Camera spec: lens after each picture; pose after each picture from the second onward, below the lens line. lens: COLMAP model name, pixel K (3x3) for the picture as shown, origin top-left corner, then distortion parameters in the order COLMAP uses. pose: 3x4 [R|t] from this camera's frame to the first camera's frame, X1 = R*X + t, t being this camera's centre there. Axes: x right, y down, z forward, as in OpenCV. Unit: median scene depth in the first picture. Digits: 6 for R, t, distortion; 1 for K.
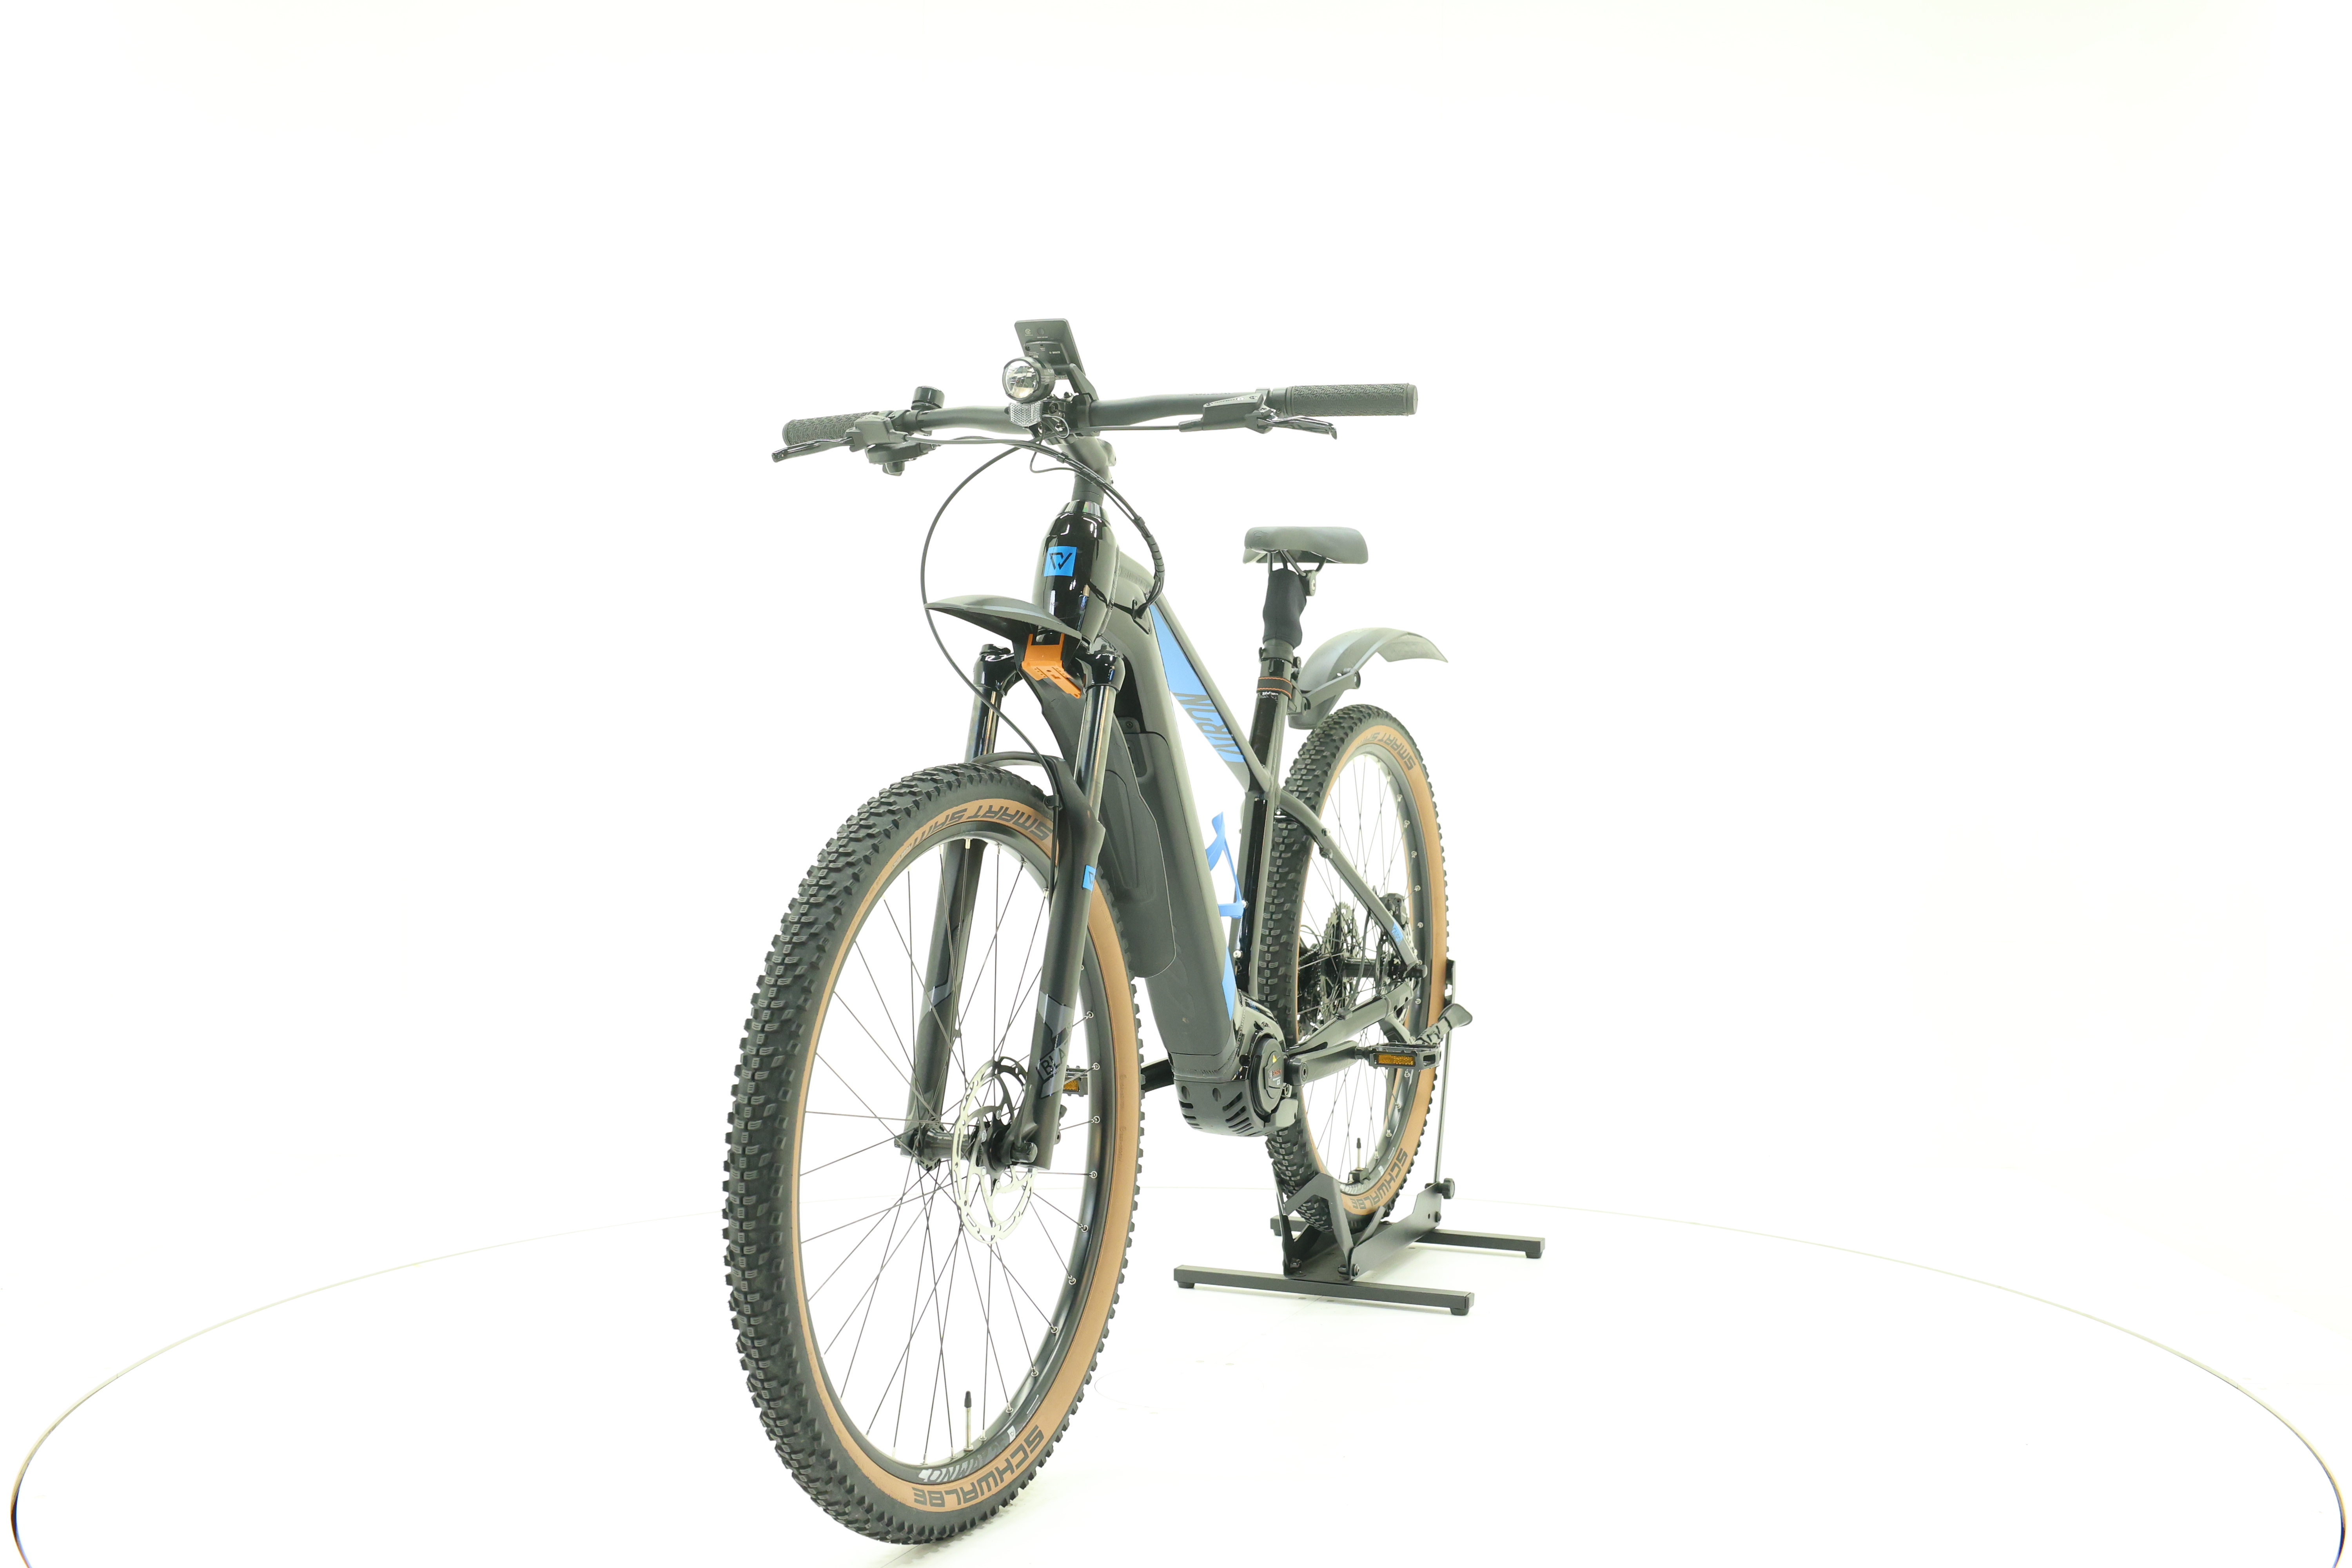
lens RADIAL K [[2516.0, 0, 1173.9], [0, 2516.0, 737.3], [0, 0, 1]] dist [-0.017102, 0.001033]
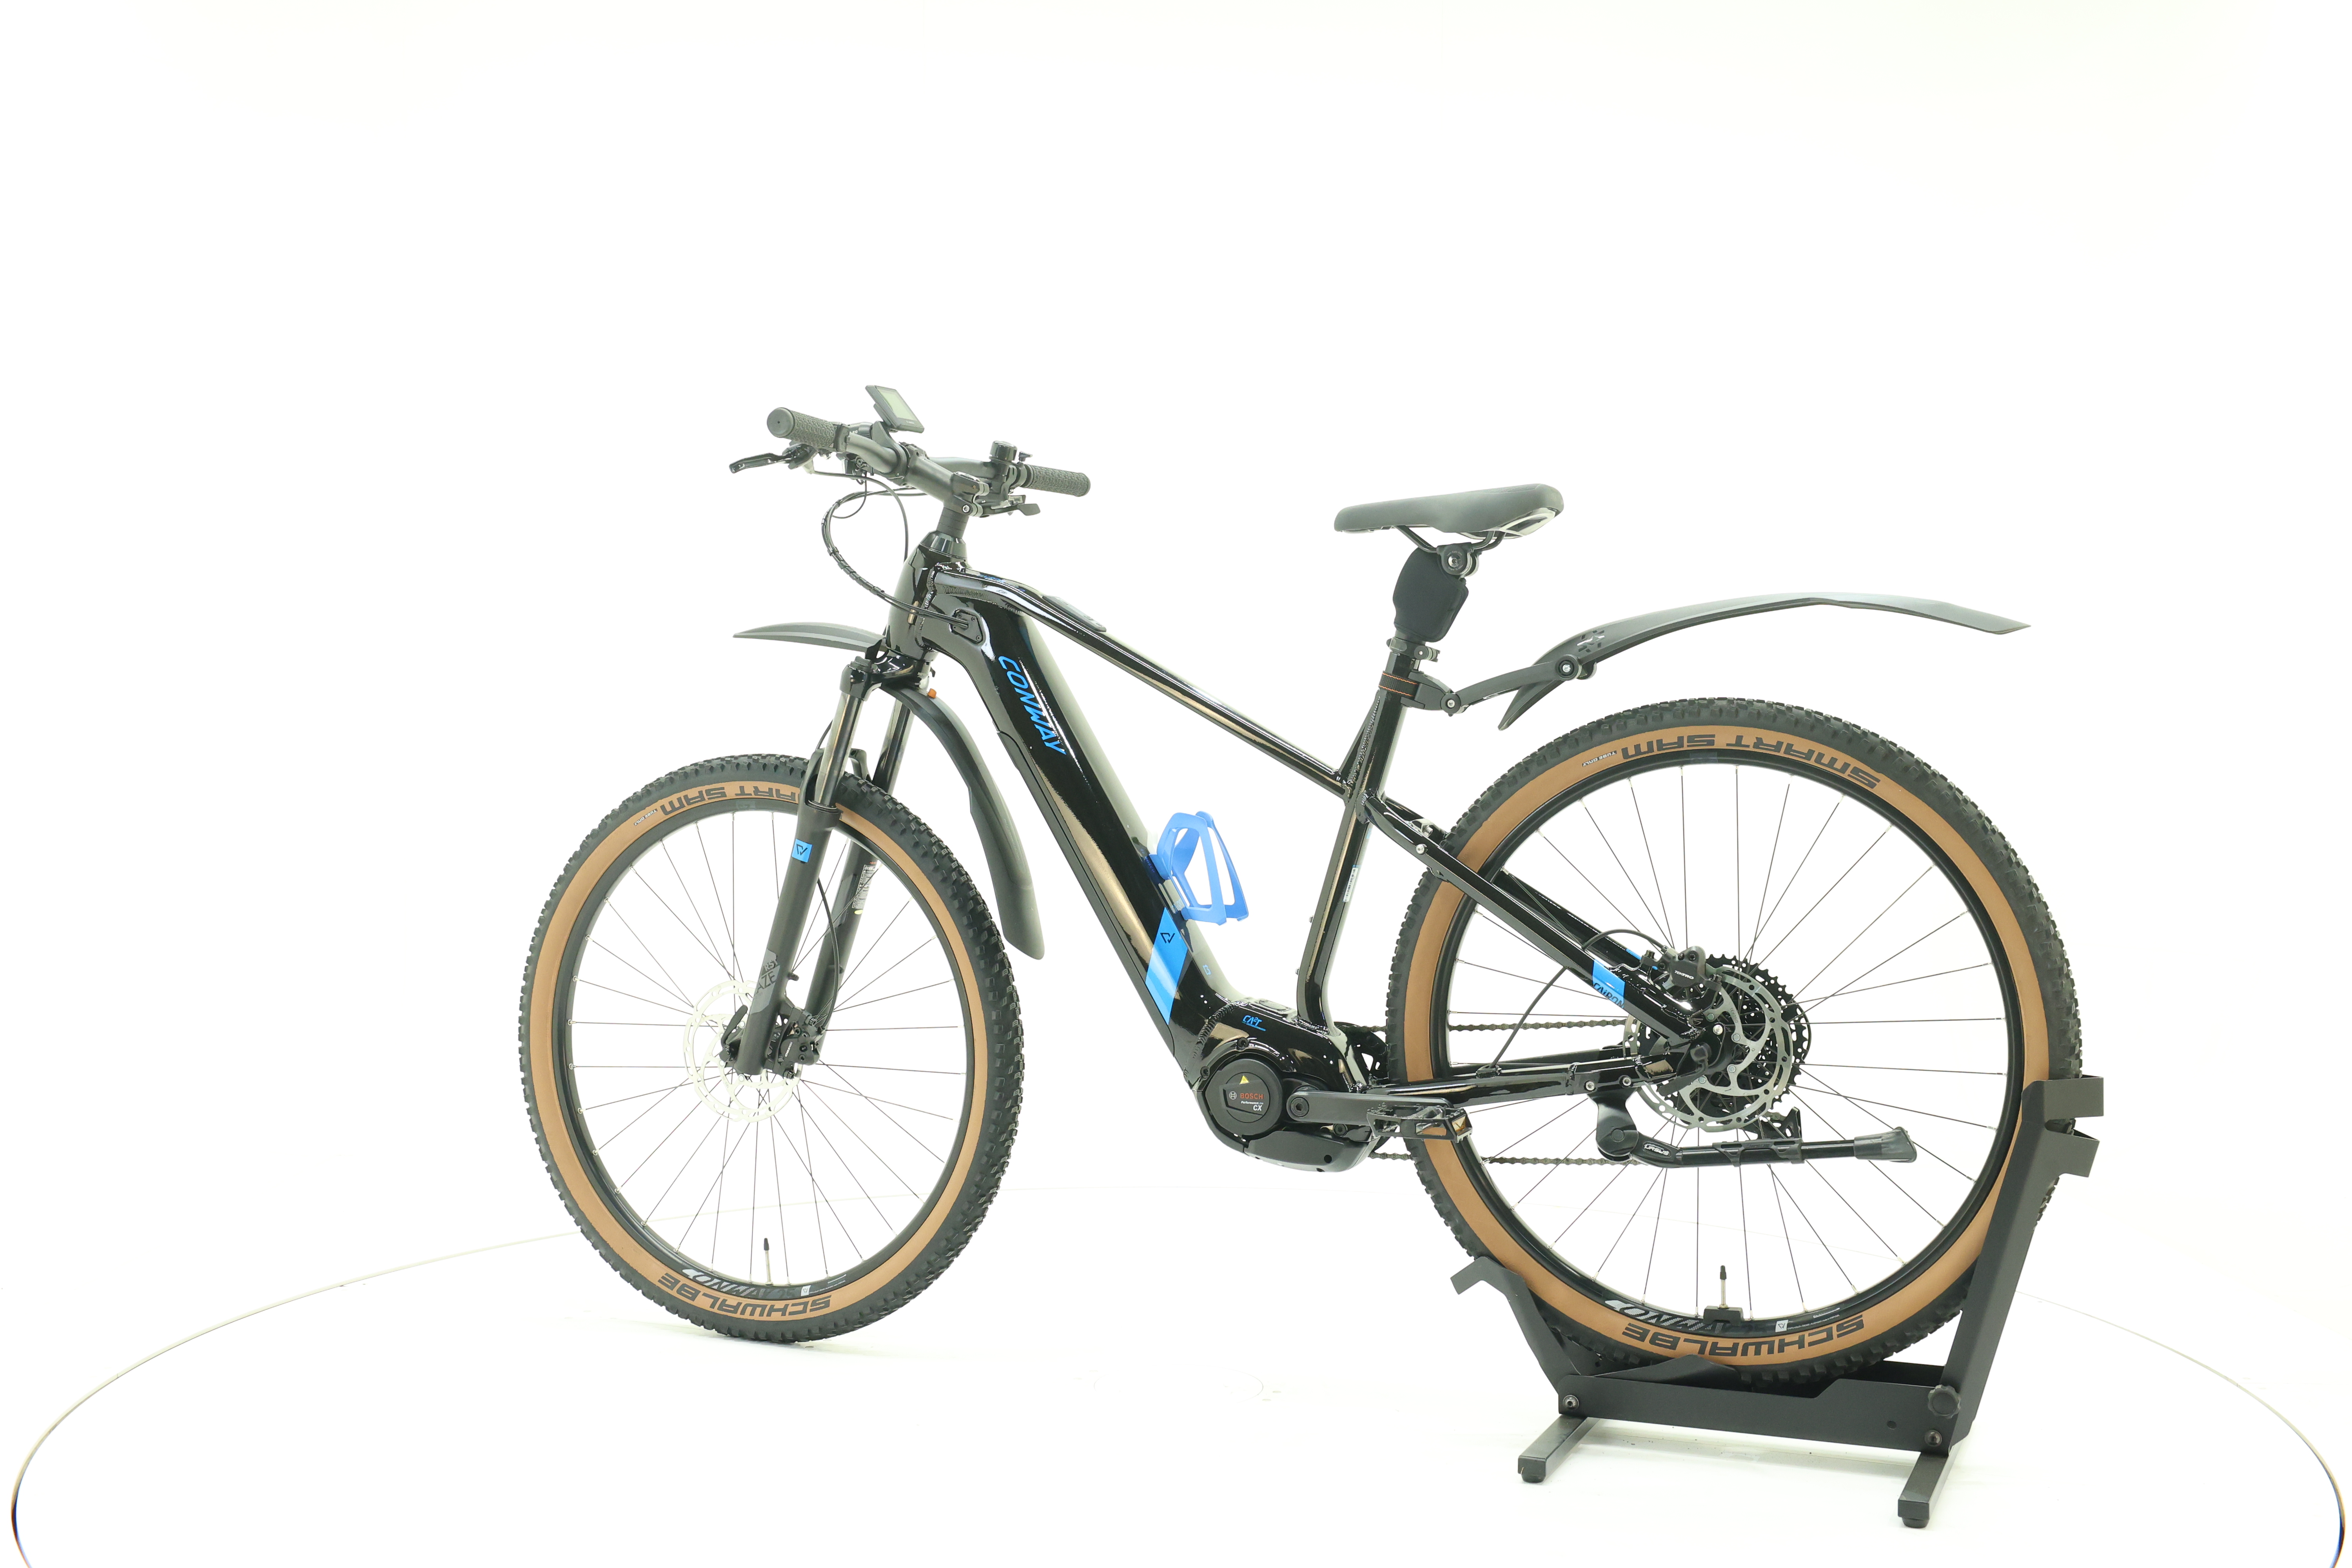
lens RADIAL K [[2518.9, 0, 1171.1], [0, 2518.9, 729.8], [0, 0, 1]] dist [-0.019113, 0.003819]
pose [[-0.003816, -0.003322, -0.999987, 1.136220], [-0.007648, 0.999965, -0.003293, 0.000358], [0.999963, 0.007635, -0.003841, 1.131430]]
